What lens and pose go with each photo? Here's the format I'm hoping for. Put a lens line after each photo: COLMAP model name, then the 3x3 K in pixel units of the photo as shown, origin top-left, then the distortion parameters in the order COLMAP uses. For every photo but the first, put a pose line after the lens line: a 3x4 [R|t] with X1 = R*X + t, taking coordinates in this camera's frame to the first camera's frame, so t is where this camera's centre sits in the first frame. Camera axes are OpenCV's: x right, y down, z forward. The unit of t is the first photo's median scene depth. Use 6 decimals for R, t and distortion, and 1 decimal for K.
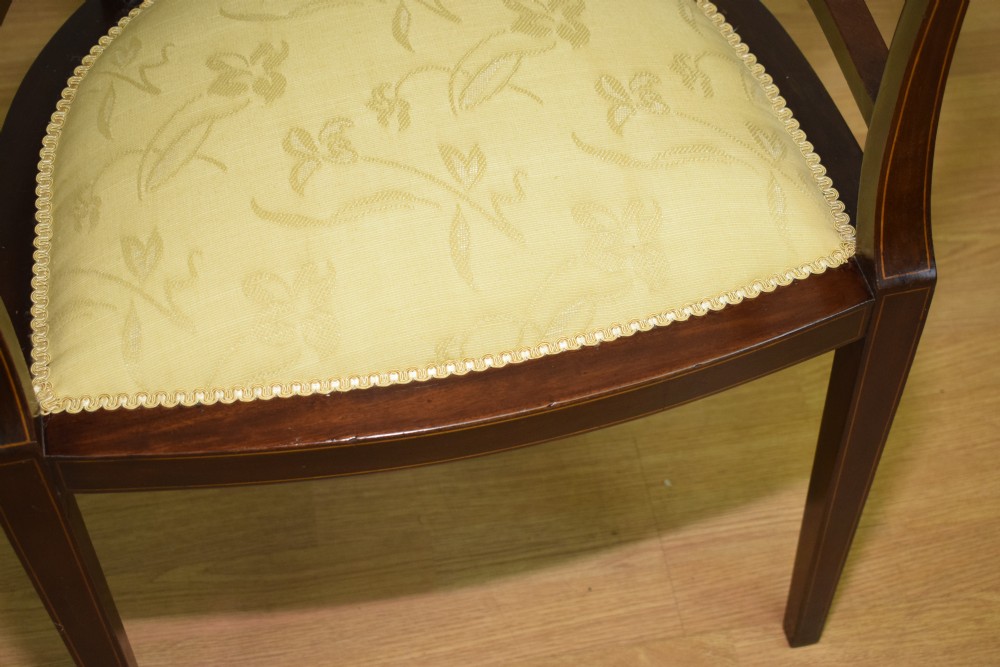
lens RADIAL K [[1645.3, 0, 500.0], [0, 1645.3, 333.5], [0, 0, 1]] dist [-0.037286, 0.089609]
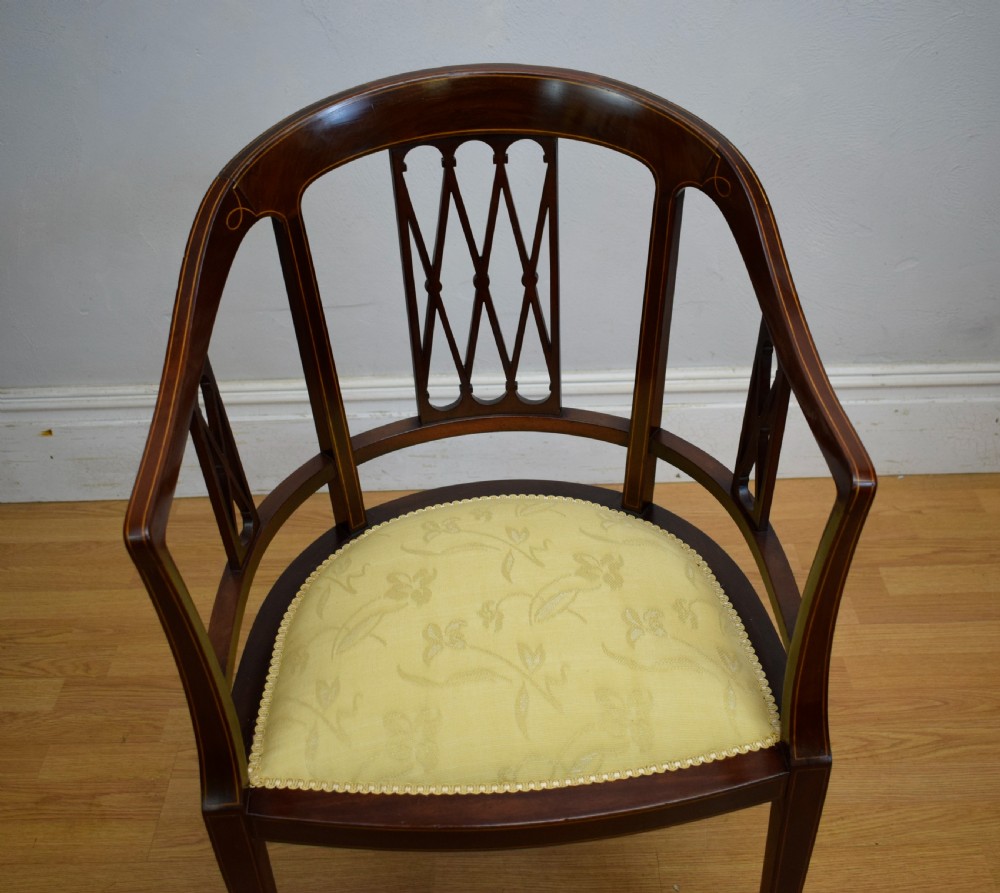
lens RADIAL K [[1139.2, 0, 500.0], [0, 1139.2, 446.5], [0, 0, 1]] dist [-0.025287, -0.007131]
pose [[0.987271, 0.074742, -0.140391, 0.084181], [-0.109489, 0.959635, -0.259062, -0.008461], [0.115361, 0.271136, 0.955603, -0.111027]]
